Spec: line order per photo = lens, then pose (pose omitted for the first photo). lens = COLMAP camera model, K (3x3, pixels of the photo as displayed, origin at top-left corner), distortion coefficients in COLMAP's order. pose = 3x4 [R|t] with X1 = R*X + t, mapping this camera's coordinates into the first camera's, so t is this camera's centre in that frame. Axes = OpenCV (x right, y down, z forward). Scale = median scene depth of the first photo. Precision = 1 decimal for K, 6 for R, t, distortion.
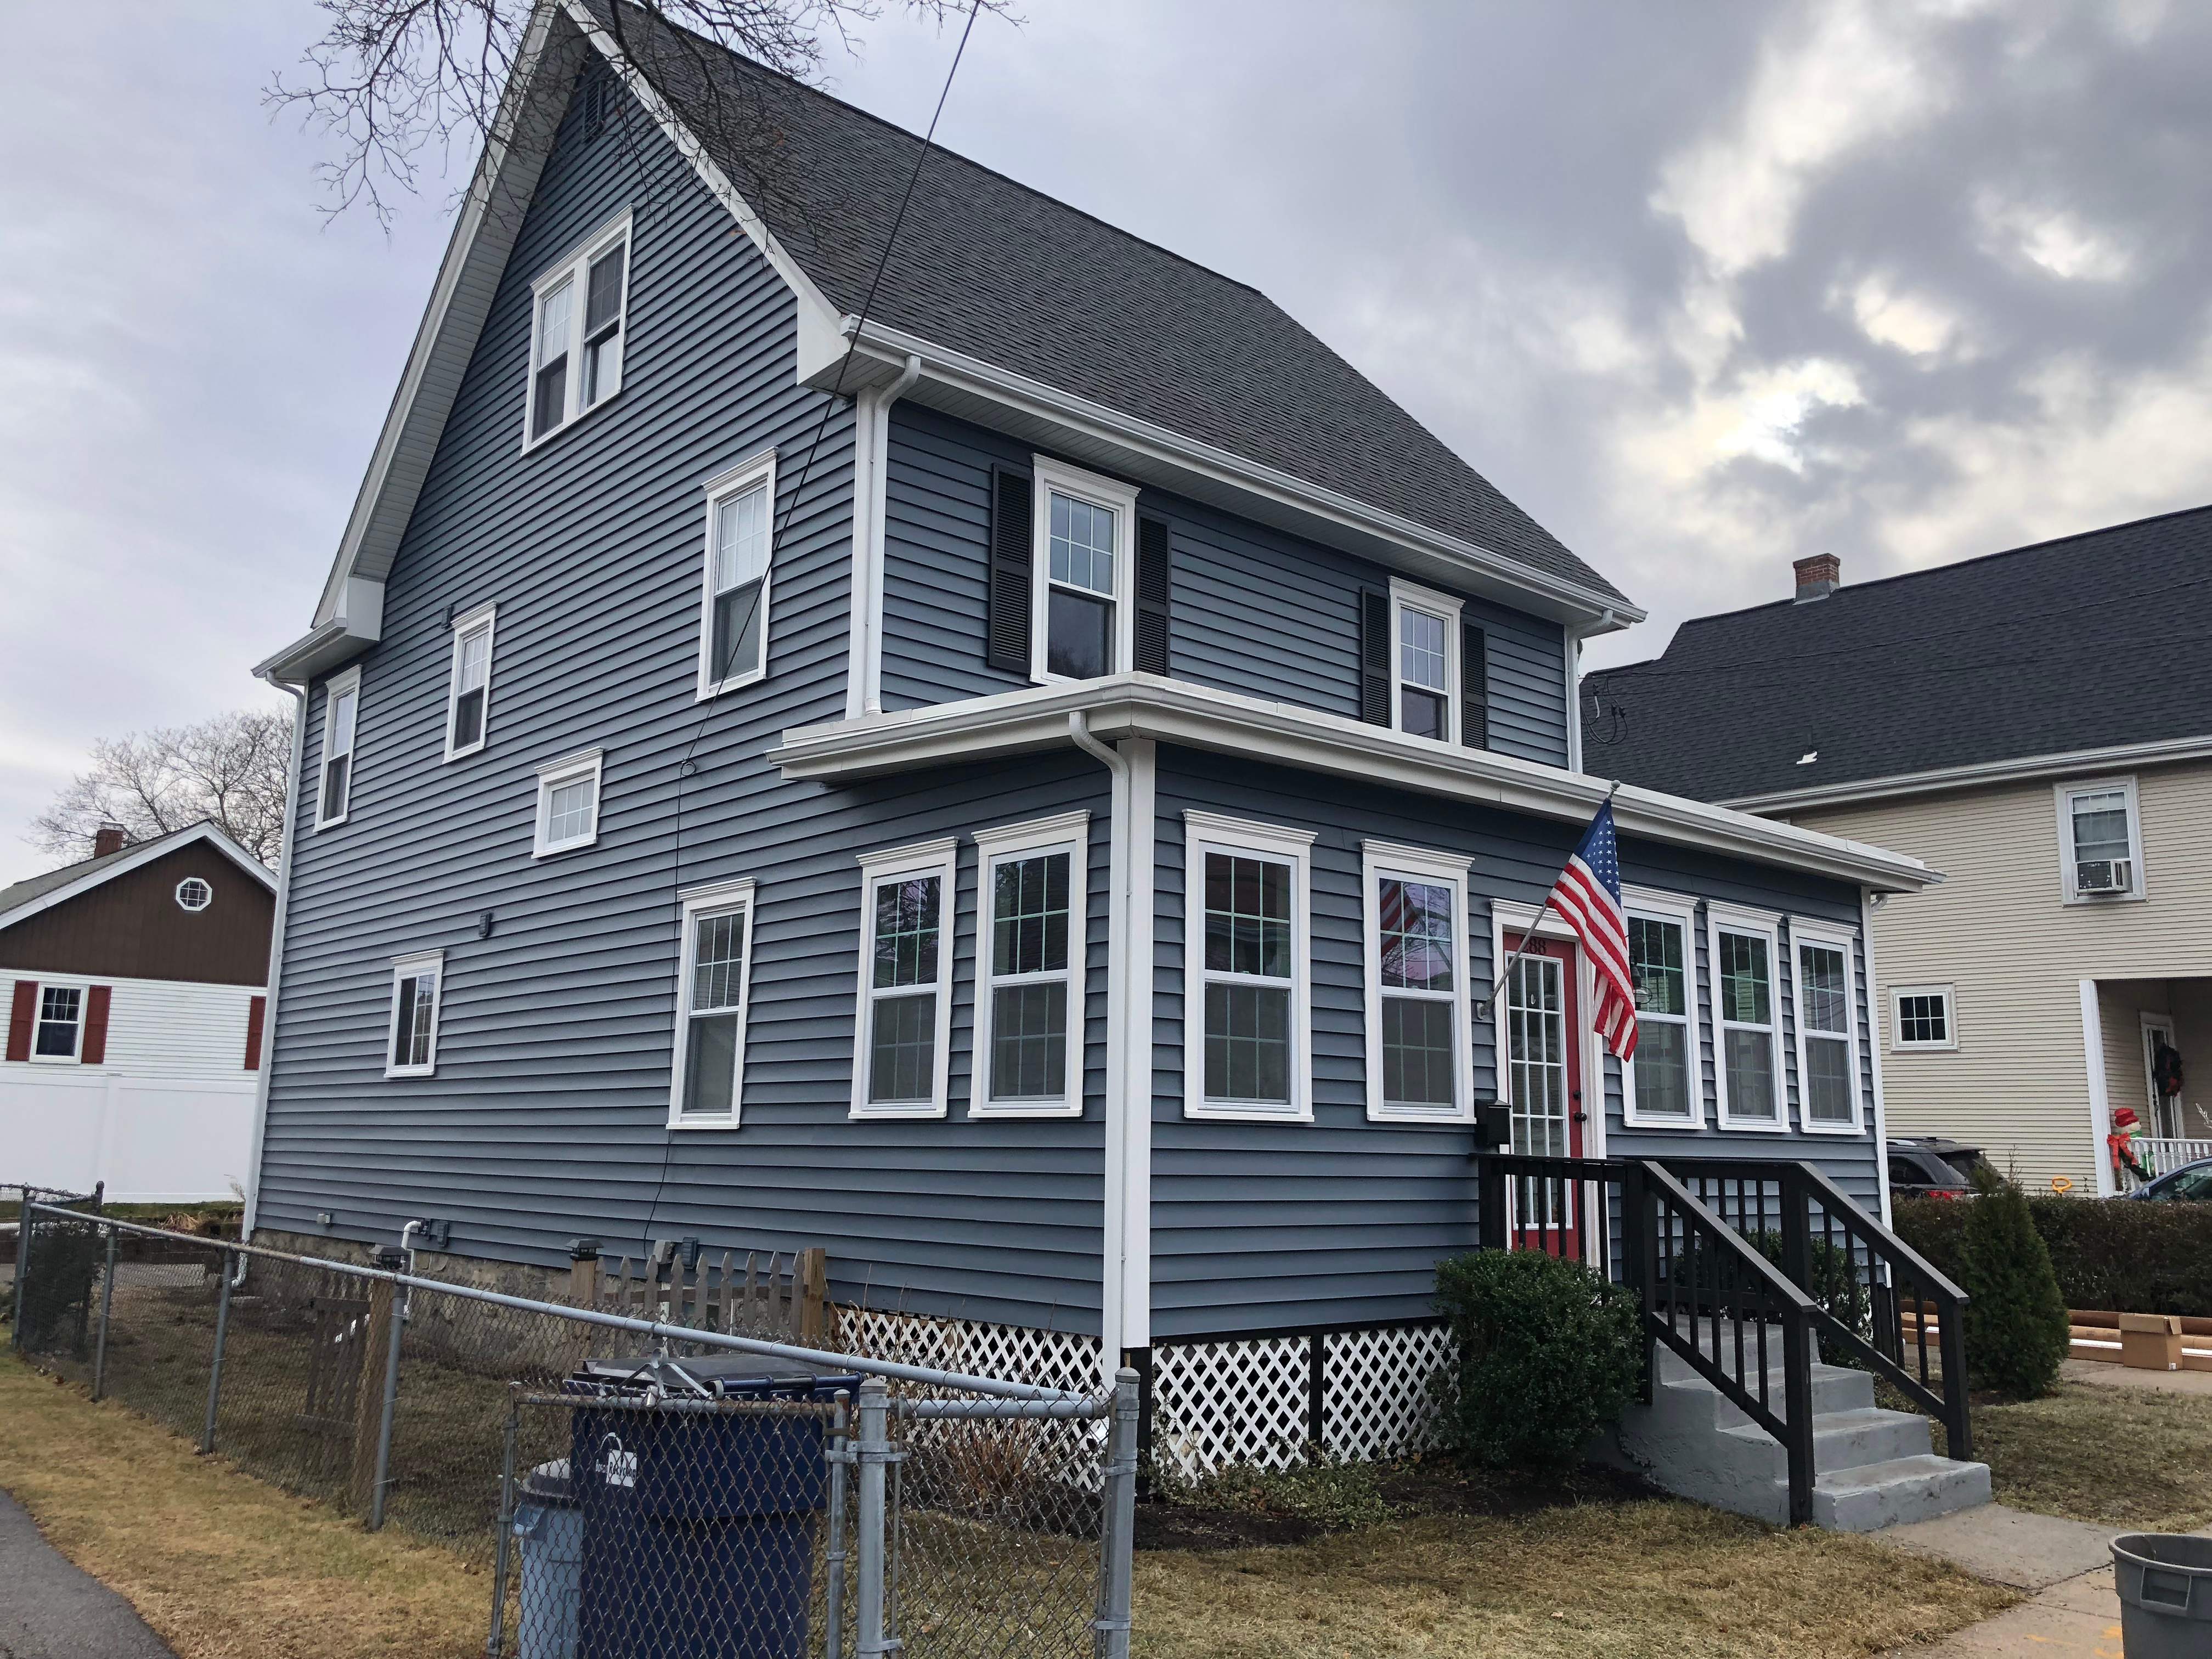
lens RADIAL K [[1773.4, 0, 1115.8], [0, 1773.4, 849.8], [0, 0, 1]] dist [0.046464, -0.031180]
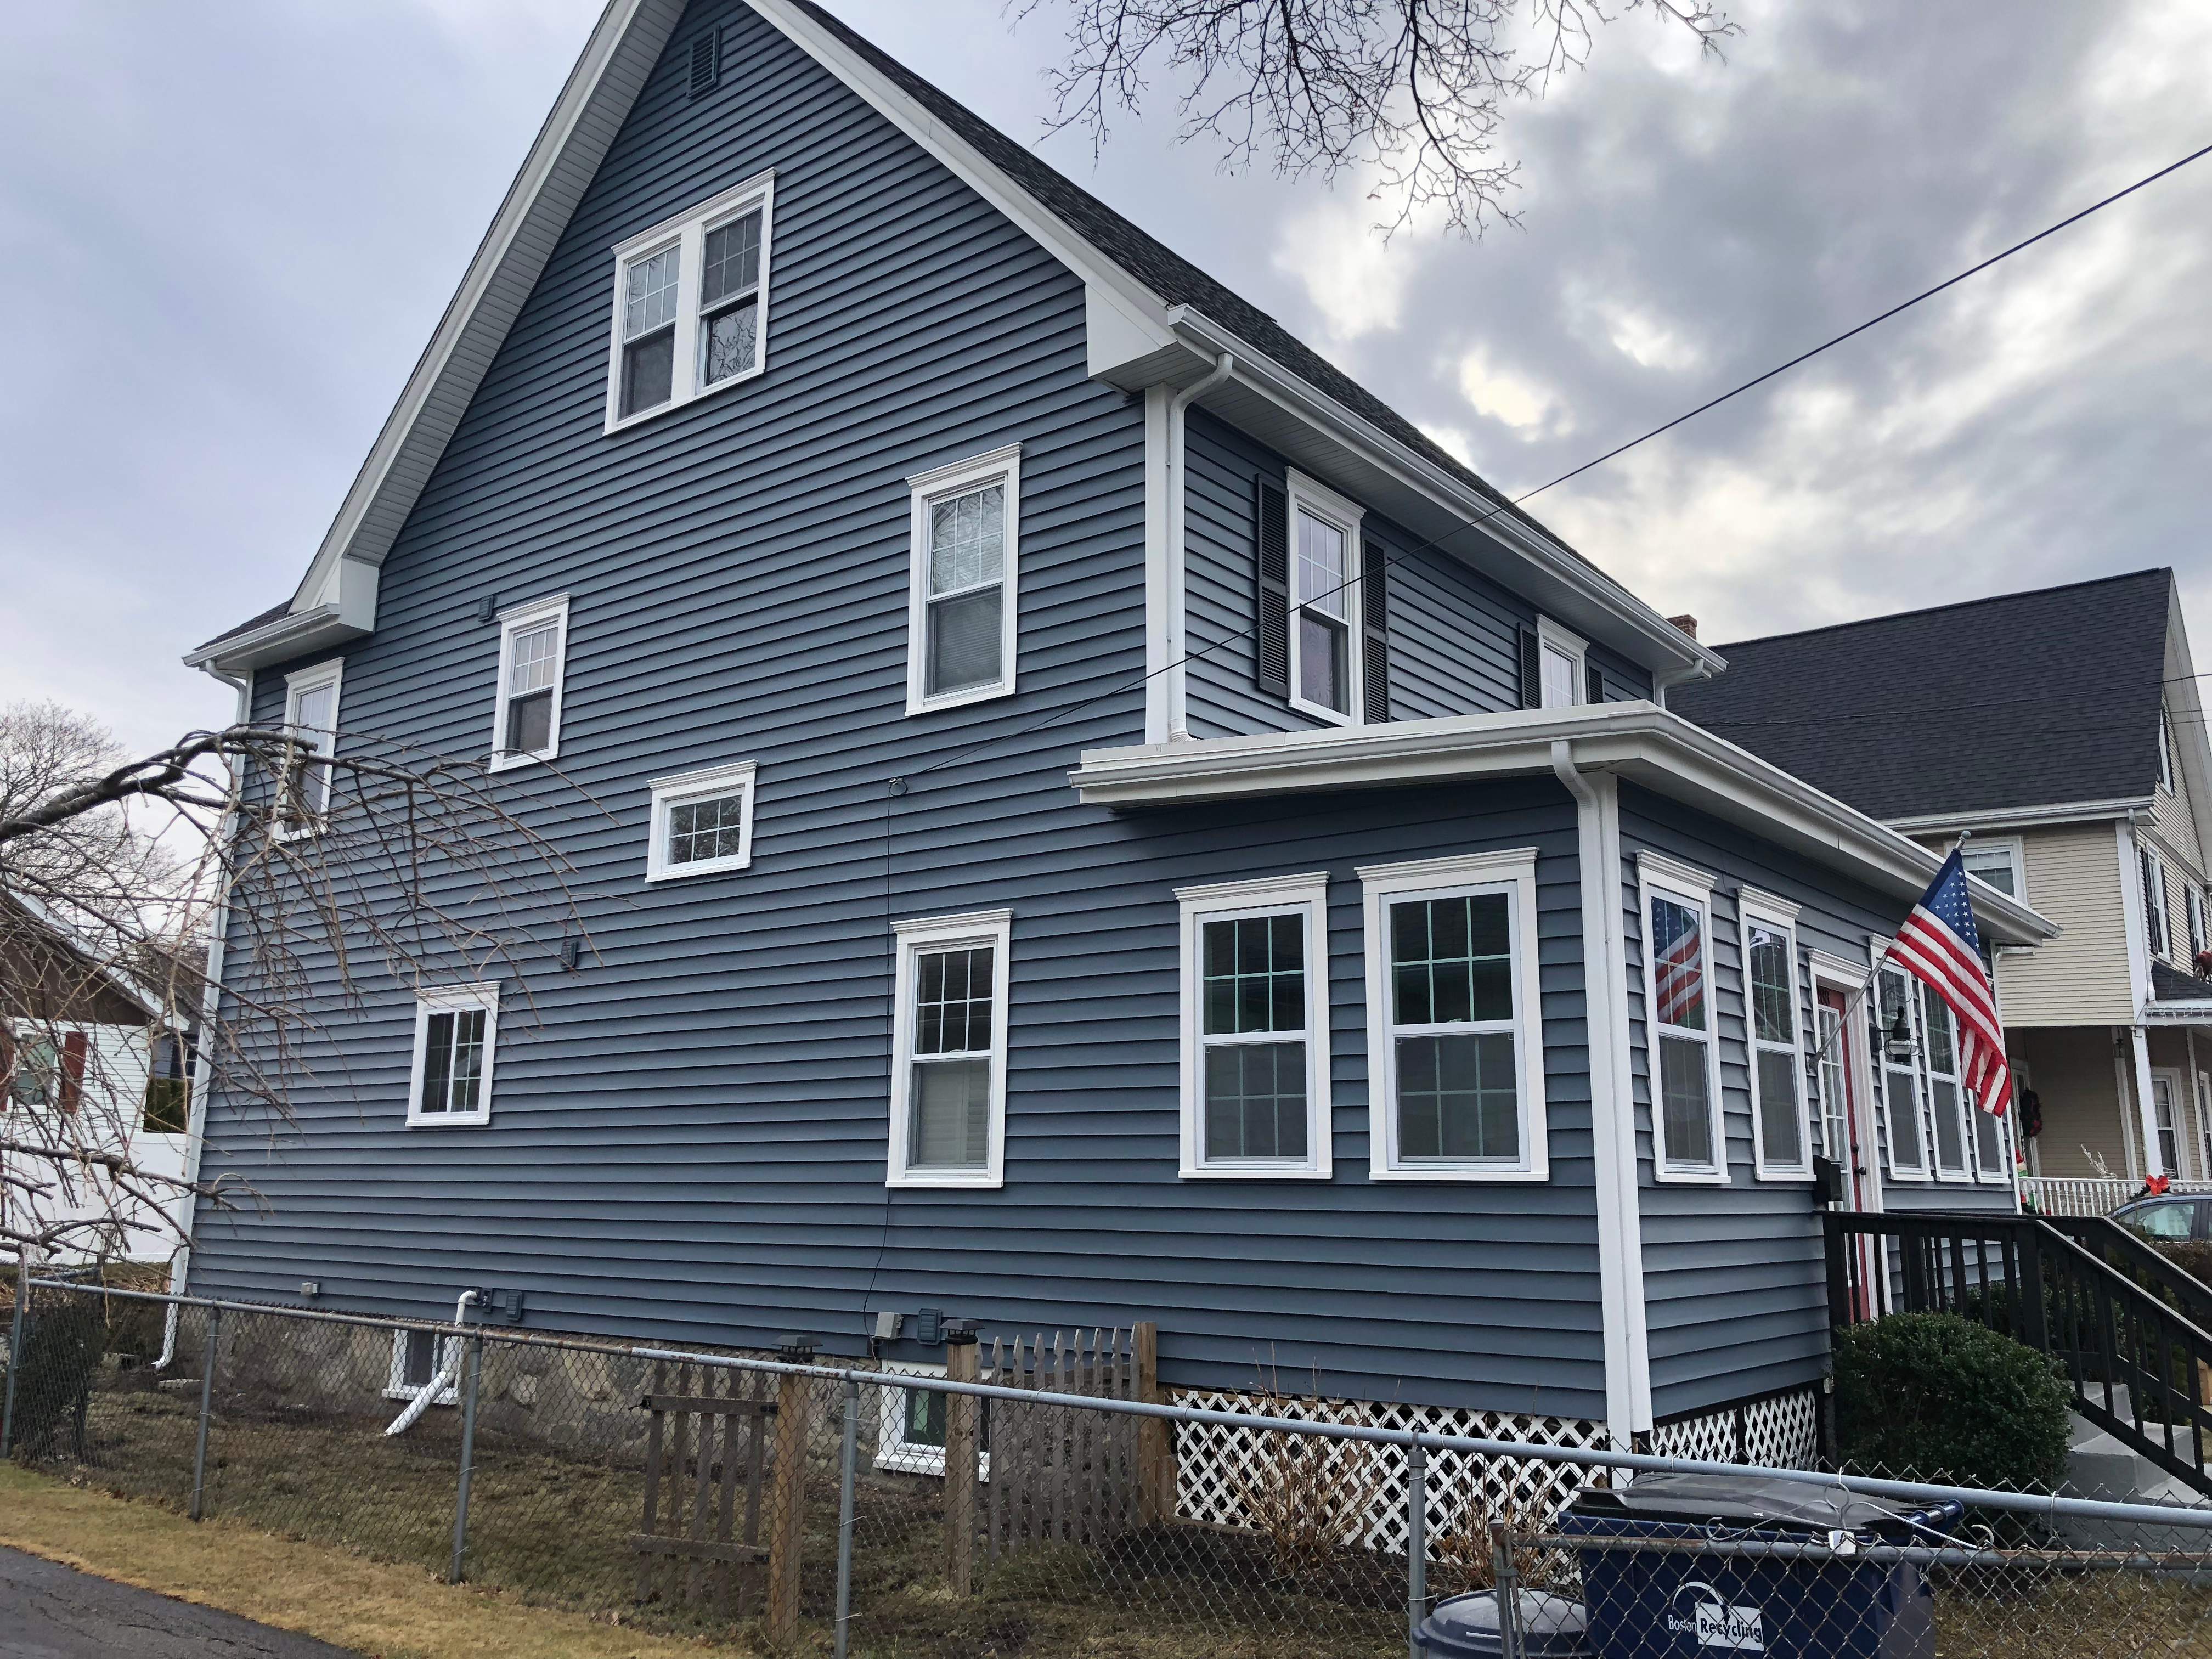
lens RADIAL K [[1773.4, 0, 1089.6], [0, 1773.4, 839.3], [0, 0, 1]] dist [0.046464, -0.031180]
pose [[0.983366, 0.026996, 0.179618, -0.324757], [-0.022604, 0.999395, -0.026451, 0.002451], [-0.180223, 0.021951, 0.983381, 0.096302]]
